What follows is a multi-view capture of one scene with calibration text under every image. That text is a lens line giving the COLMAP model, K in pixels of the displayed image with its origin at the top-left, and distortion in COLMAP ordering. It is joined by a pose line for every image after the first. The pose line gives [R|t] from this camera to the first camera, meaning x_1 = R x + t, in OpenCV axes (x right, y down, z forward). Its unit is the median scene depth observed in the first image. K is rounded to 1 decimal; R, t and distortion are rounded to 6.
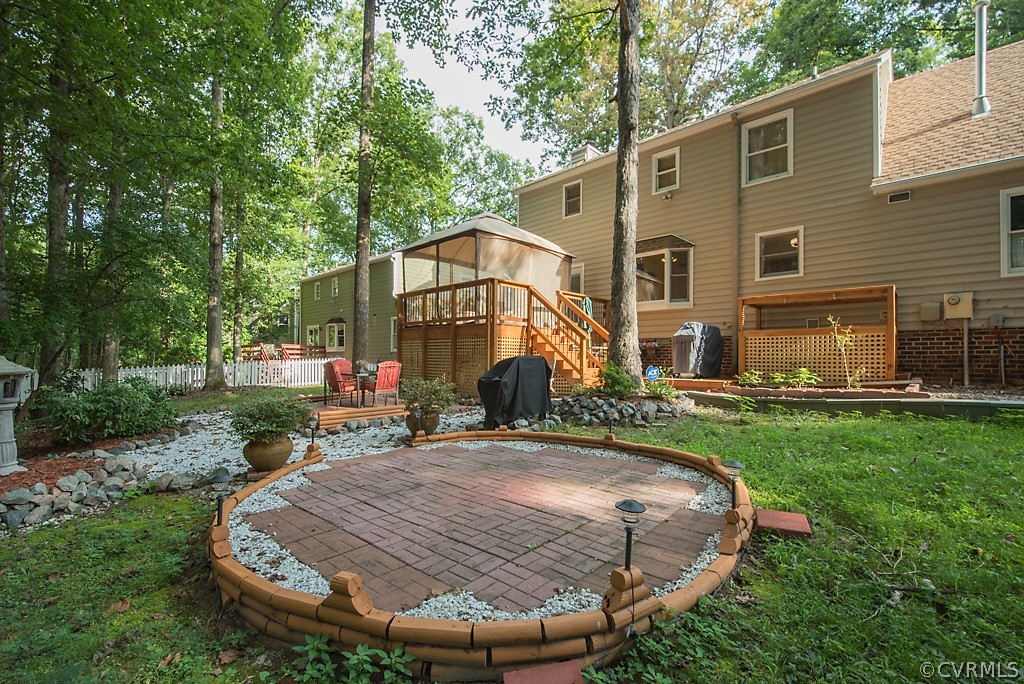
lens RADIAL K [[430.7, 0, 506.3], [0, 430.7, 359.1], [0, 0, 1]] dist [-0.015089, -0.000821]
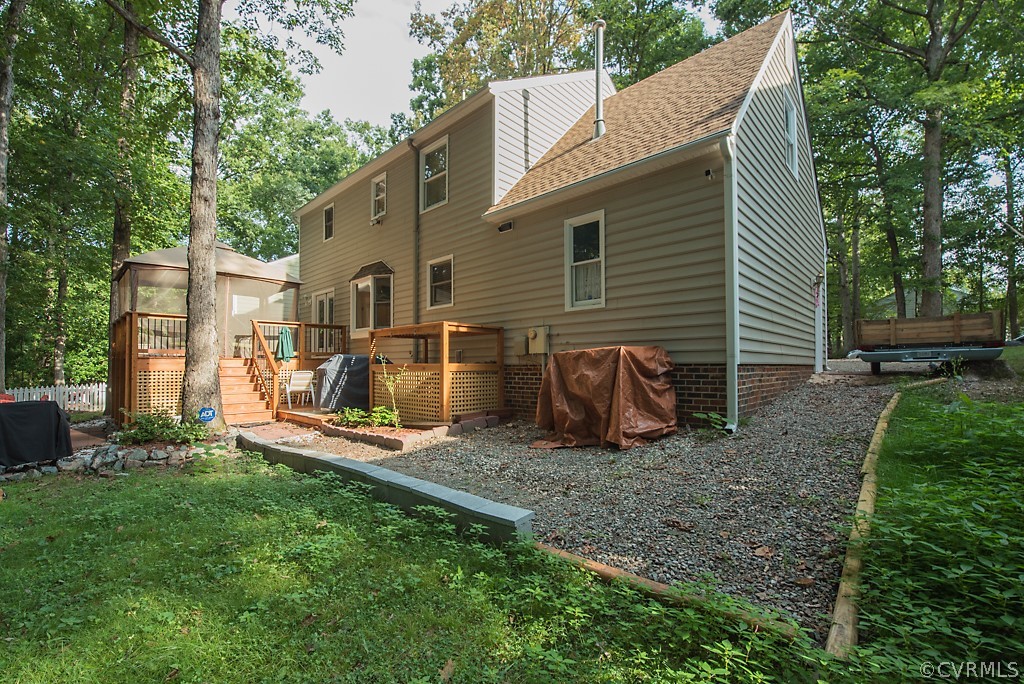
lens RADIAL K [[430.7, 0, 506.3], [0, 430.7, 359.1], [0, 0, 1]] dist [-0.015089, -0.000821]
pose [[0.999929, -0.010038, 0.006415, 0.781160], [0.010131, 0.999842, -0.014626, -0.055279], [-0.006267, 0.014690, 0.999872, 0.017096]]
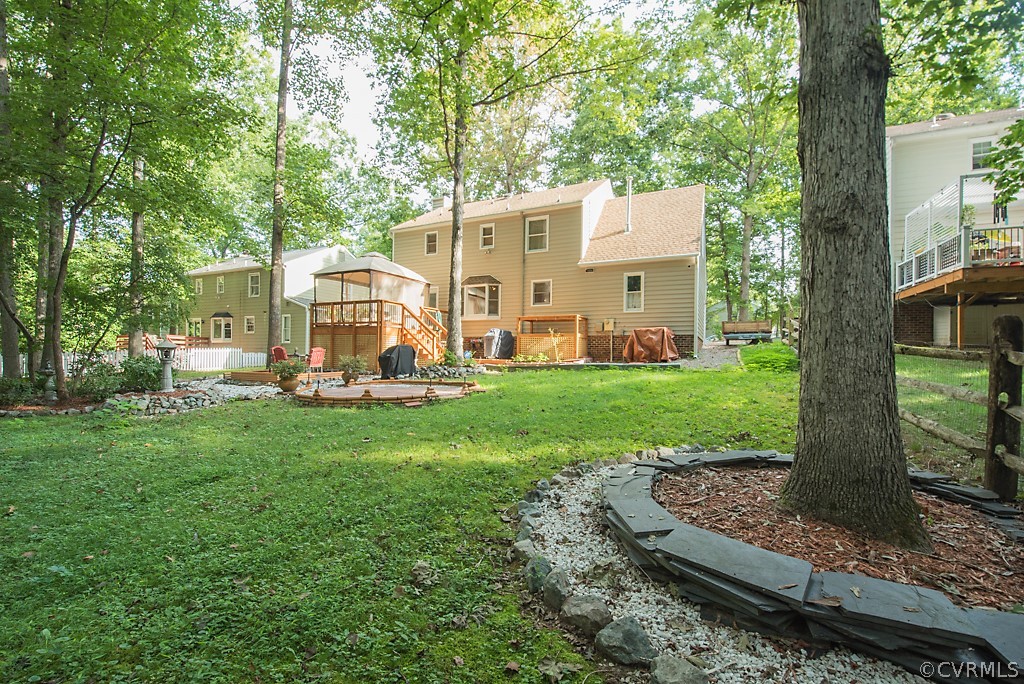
lens RADIAL K [[430.7, 0, 506.3], [0, 430.7, 359.1], [0, 0, 1]] dist [-0.015089, -0.000821]
pose [[0.953303, 0.004332, 0.301985, -0.069365], [-0.007200, 0.999939, 0.008385, 0.027133], [-0.301930, -0.010168, 0.953276, -0.732886]]
